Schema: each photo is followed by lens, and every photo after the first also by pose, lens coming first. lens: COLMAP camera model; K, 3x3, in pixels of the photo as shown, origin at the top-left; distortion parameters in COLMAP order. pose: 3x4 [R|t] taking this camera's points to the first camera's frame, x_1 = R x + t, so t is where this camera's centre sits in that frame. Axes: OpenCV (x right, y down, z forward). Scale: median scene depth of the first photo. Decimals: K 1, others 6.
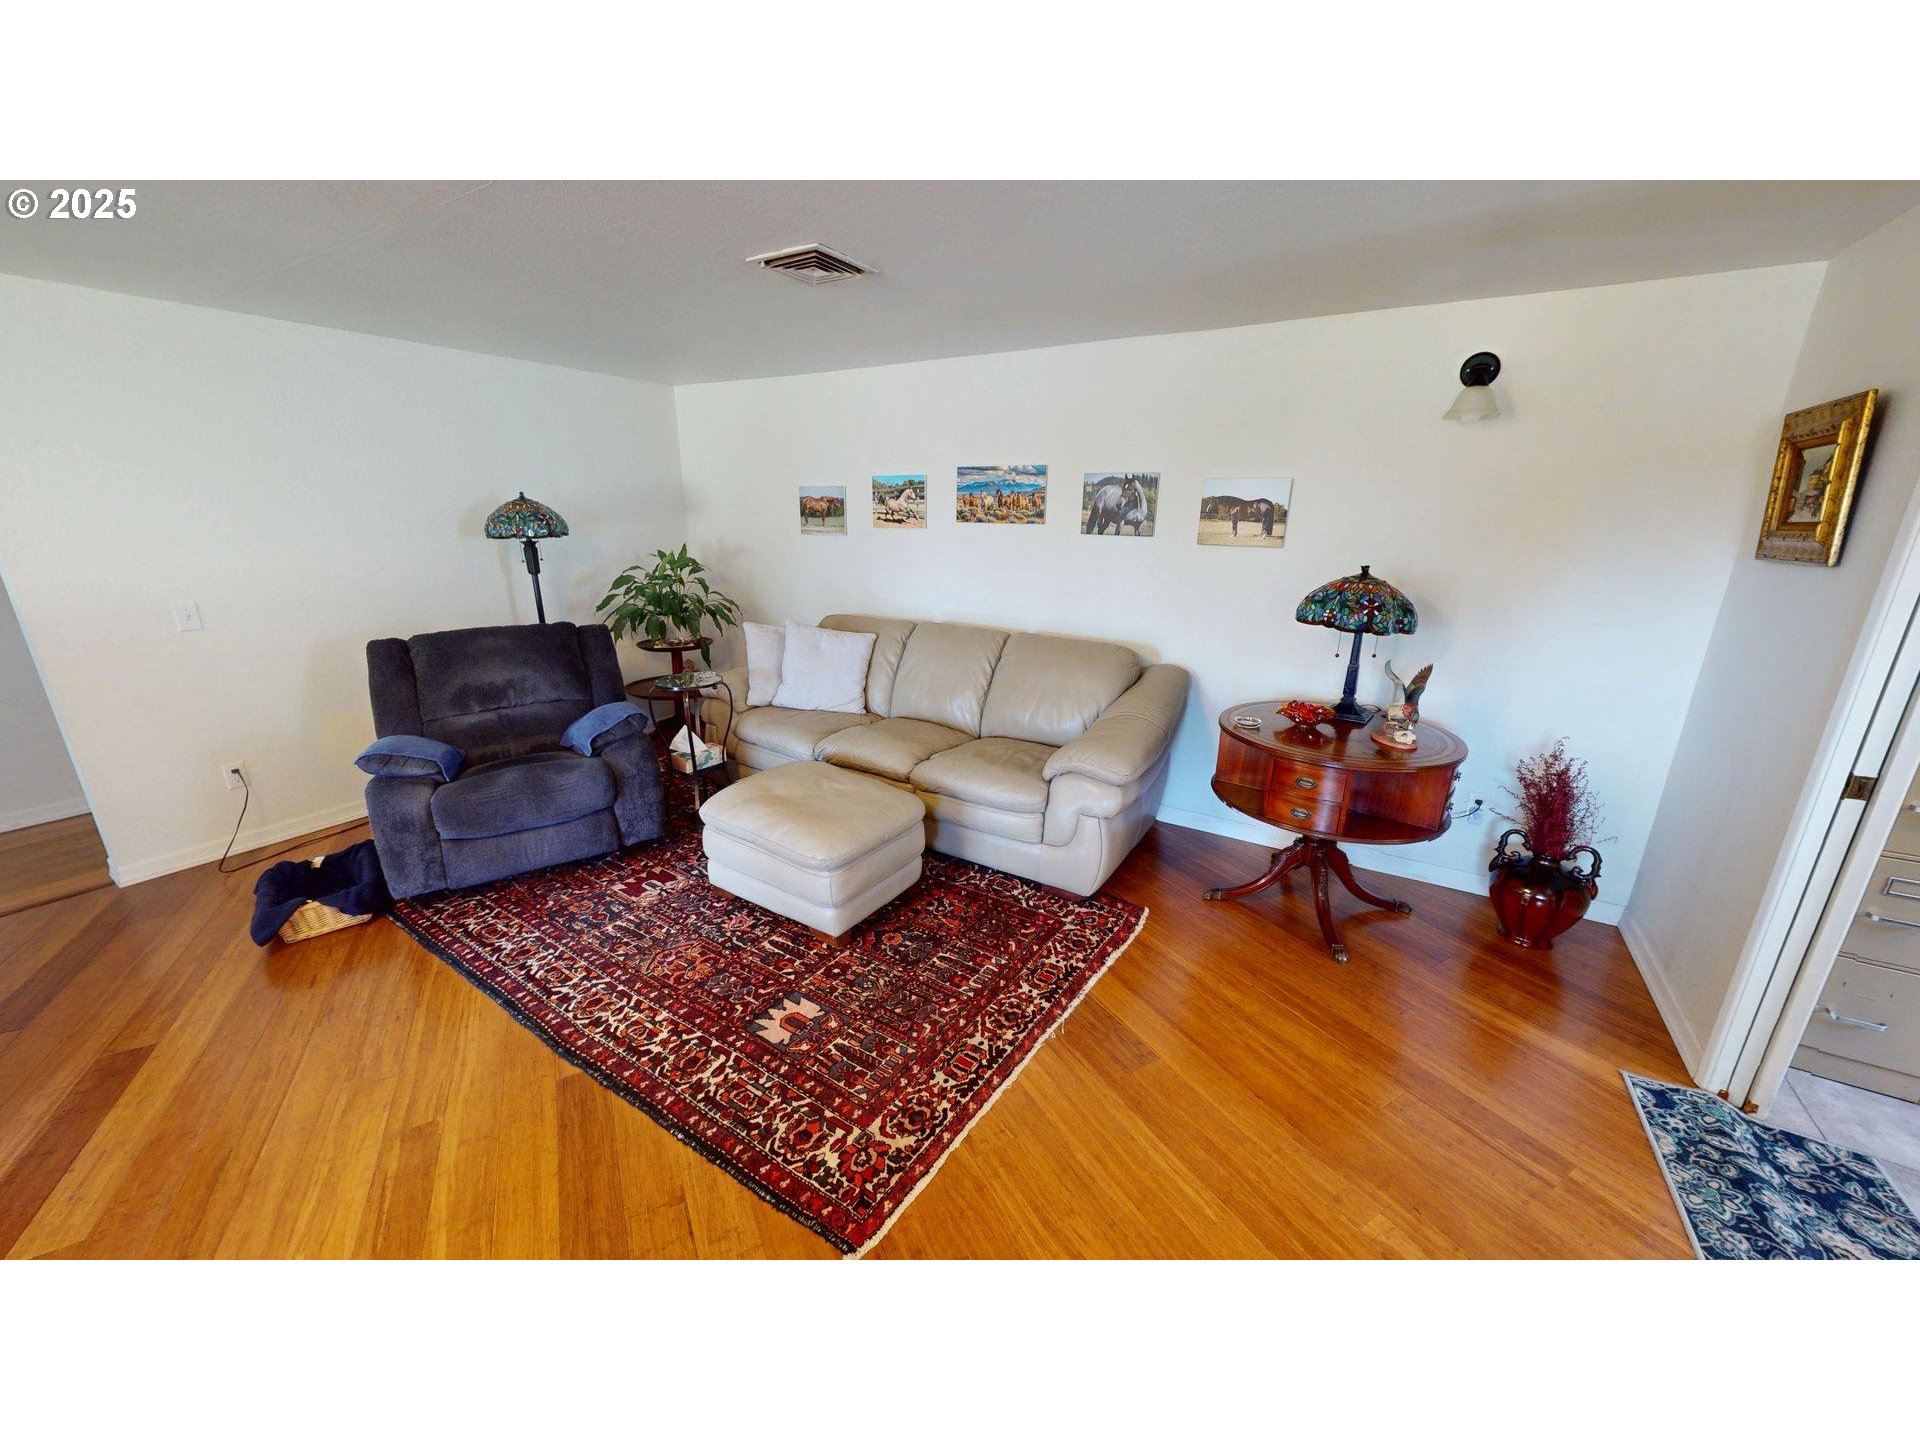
lens RADIAL K [[707.4, 0, 963.8], [0, 707.4, 725.7], [0, 0, 1]] dist [0.000844, 0.000103]
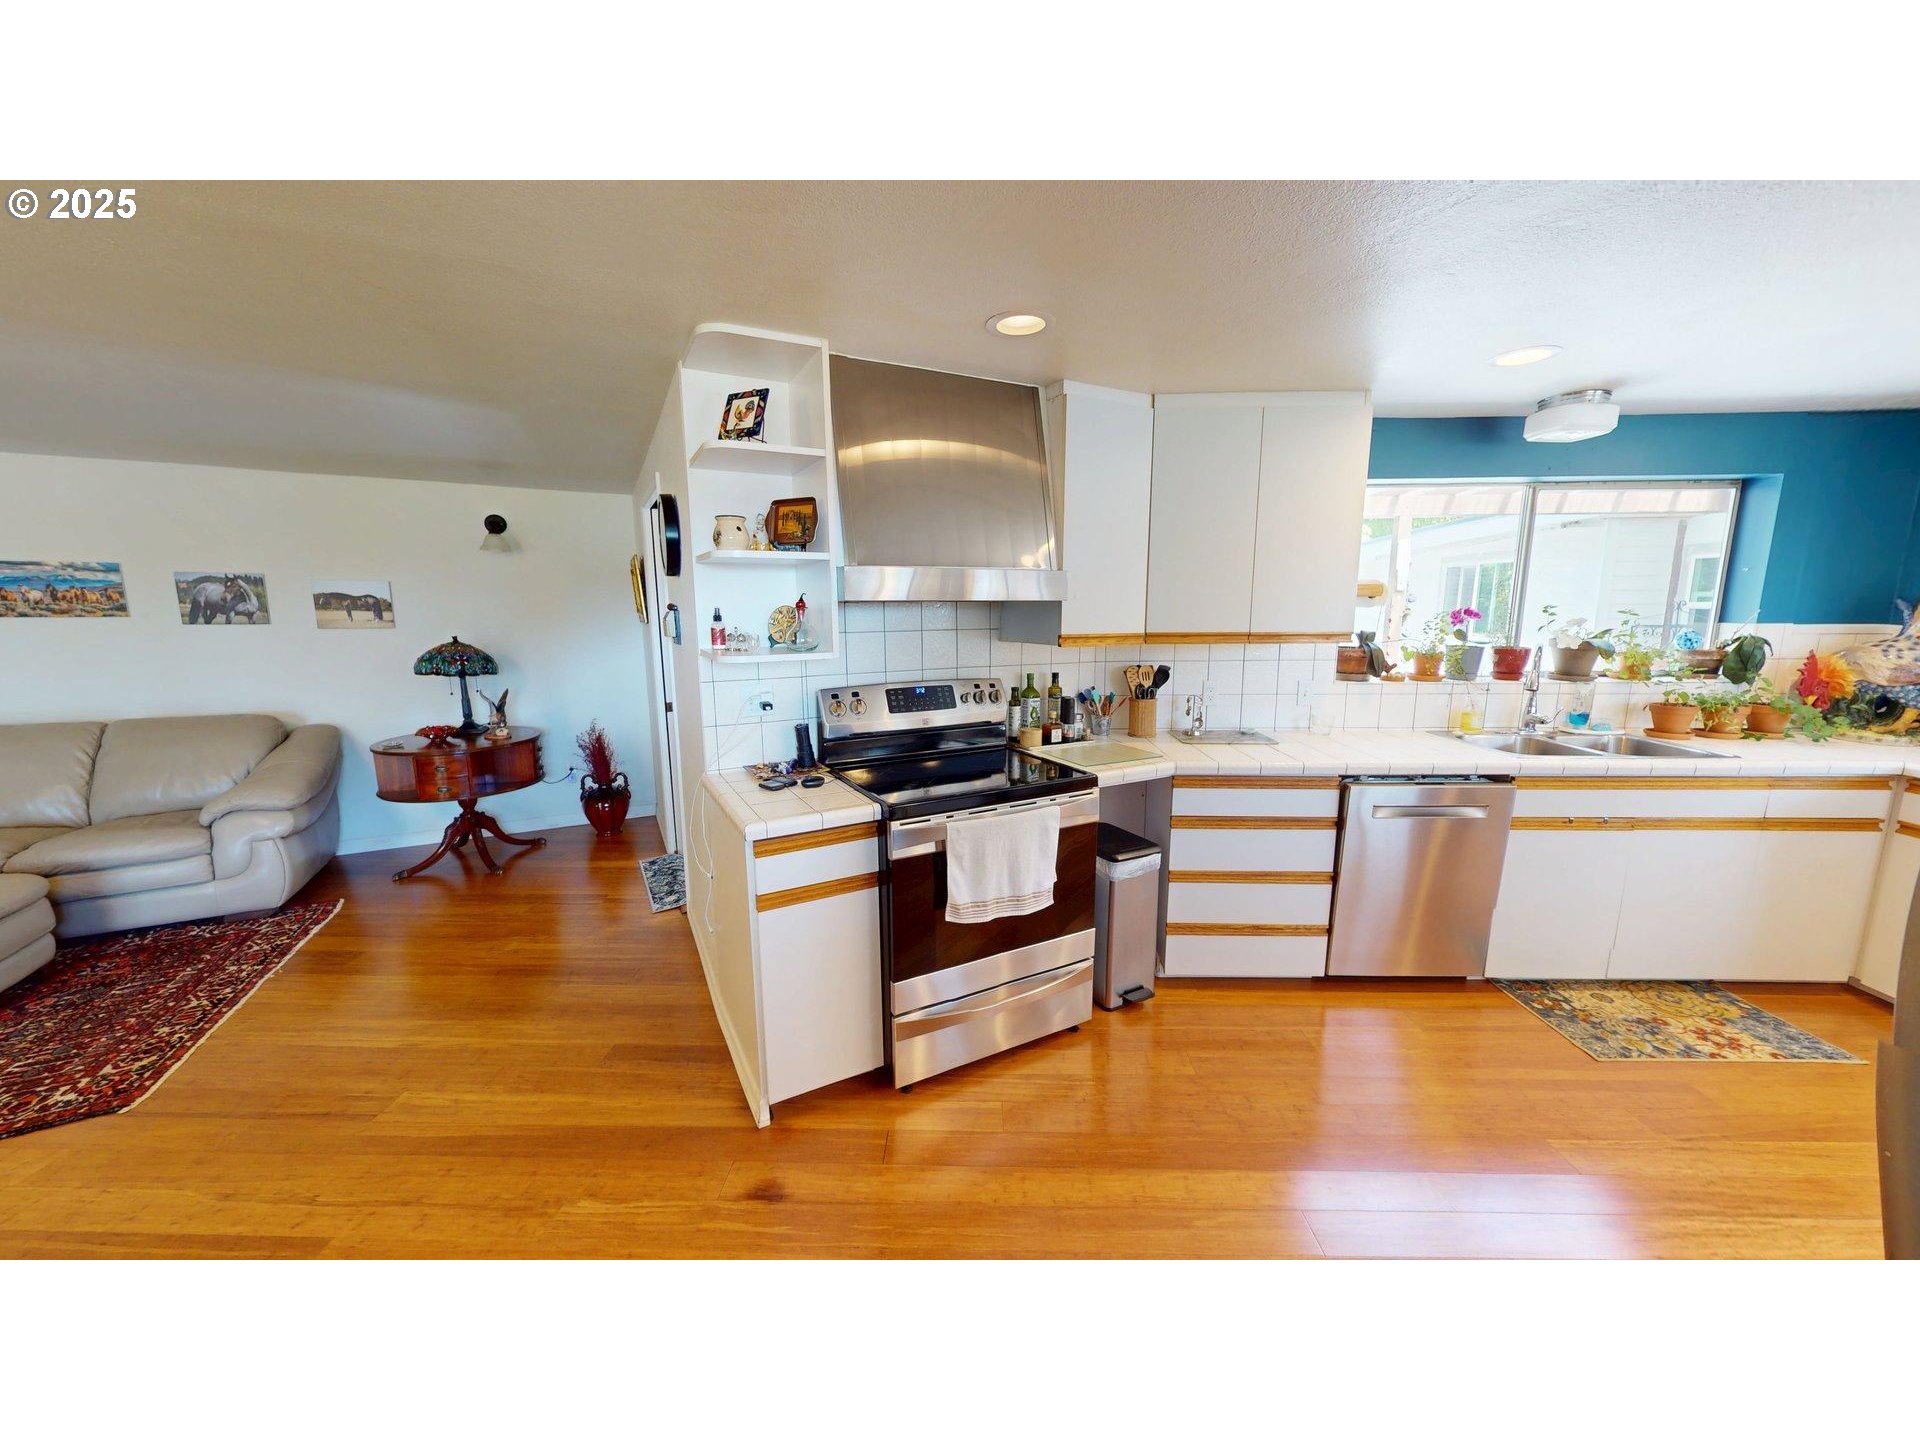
lens RADIAL K [[703.0, 0, 958.3], [0, 703.0, 724.0], [0, 0, 1]] dist [-0.000995, -0.000119]
pose [[0.518089, -0.152346, 0.841650, -0.177790], [0.254490, 0.966901, 0.018363, 0.194837], [-0.816590, 0.204678, 0.539711, -0.639540]]
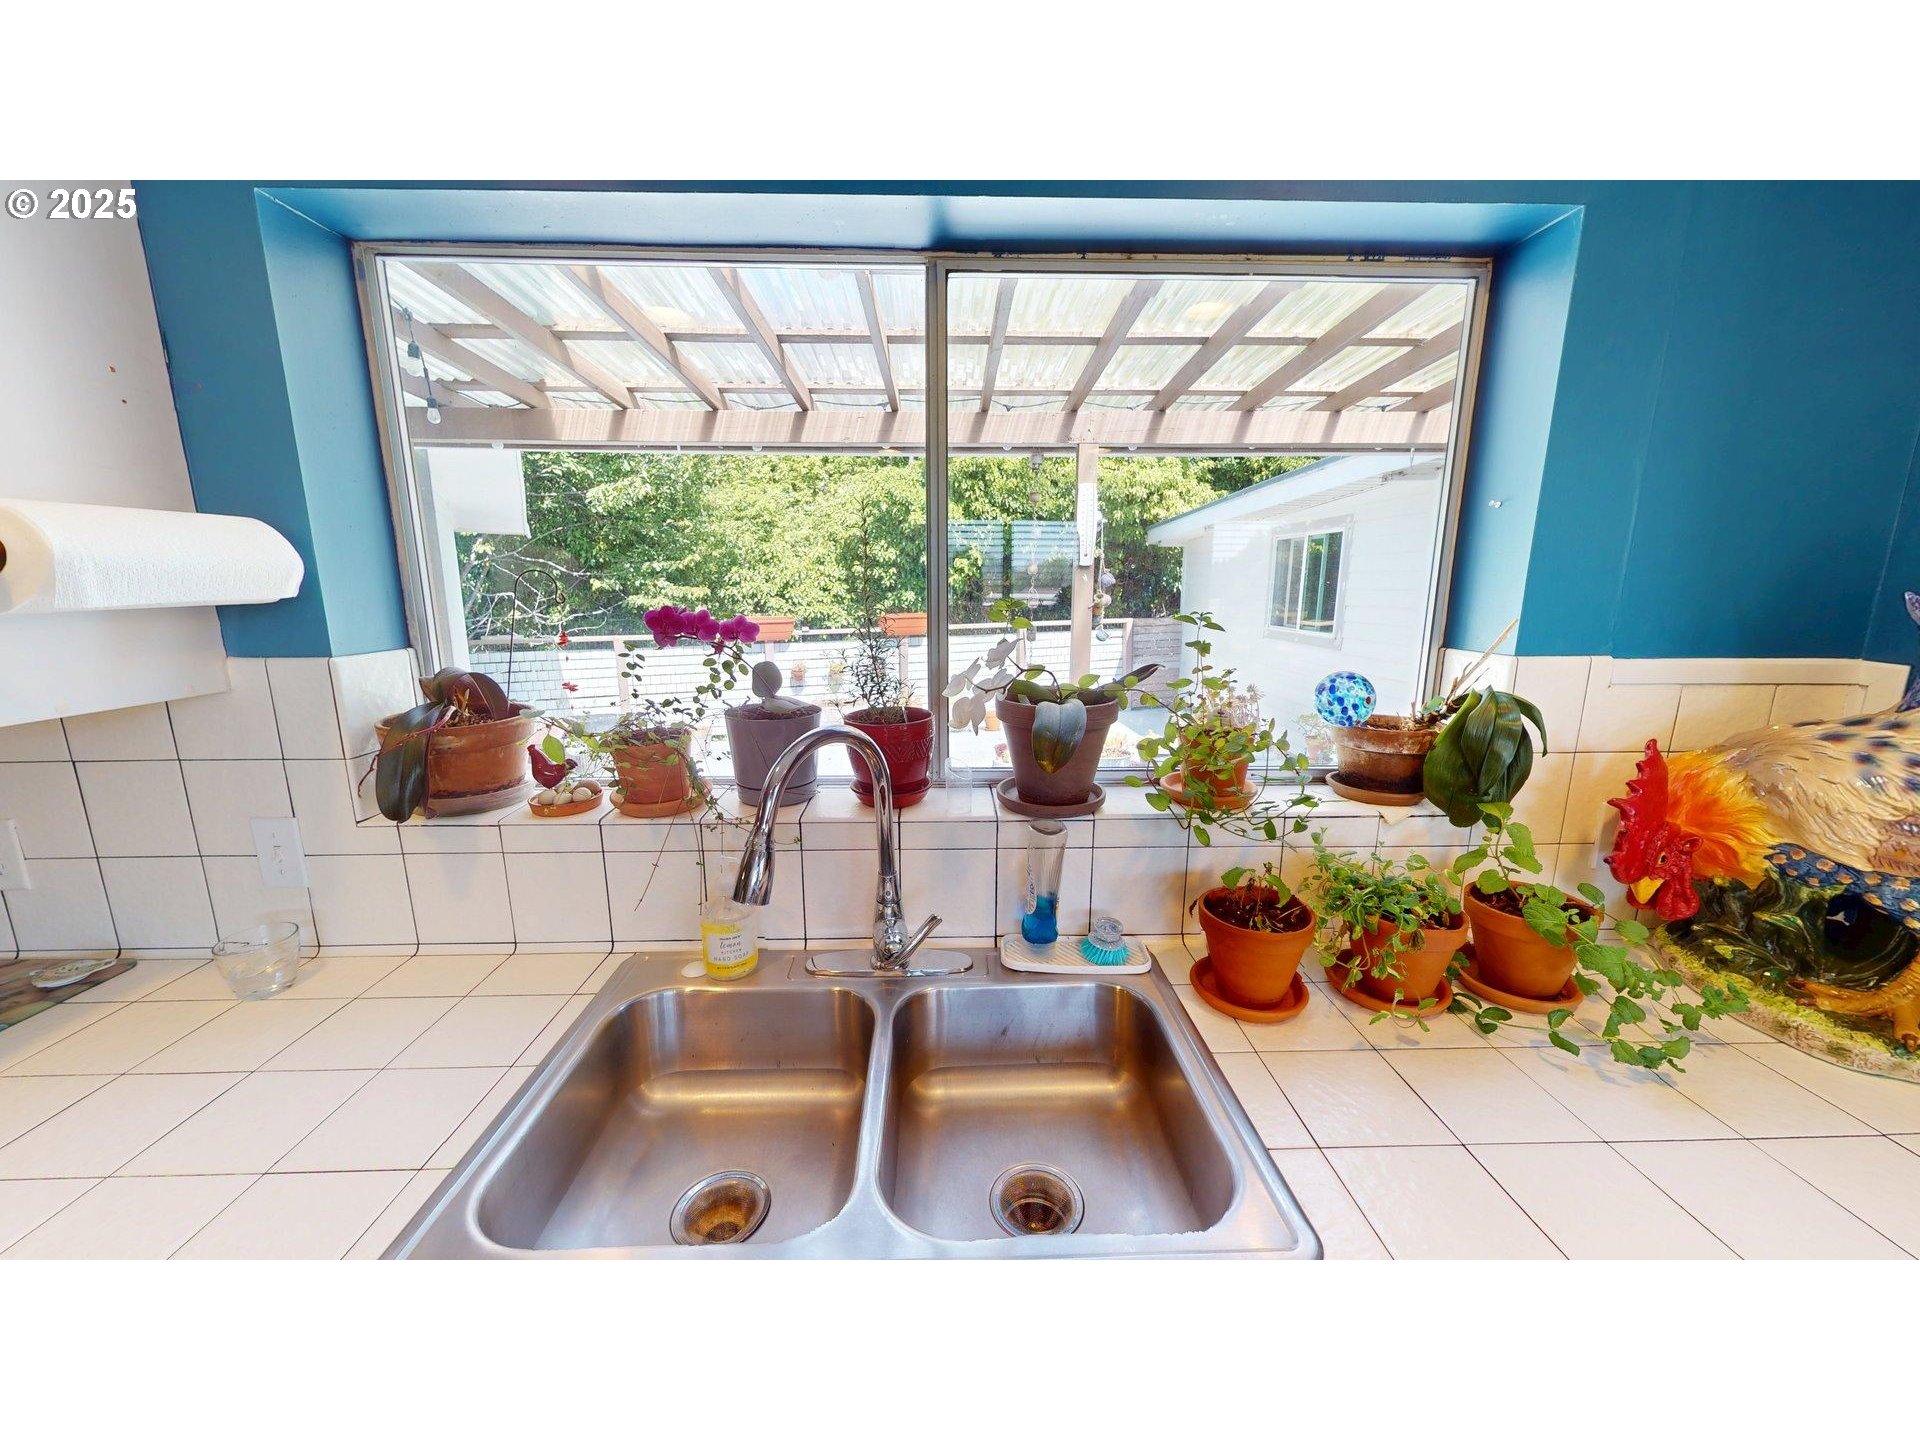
lens RADIAL K [[666.1, 0, 998.0], [0, 666.1, 711.8], [0, 0, 1]] dist [0.000026, 0.000014]
pose [[0.469650, -0.179279, 0.864458, 0.890507], [0.257585, 0.964387, 0.060060, 0.307189], [-0.844440, 0.194465, 0.499104, -1.012523]]
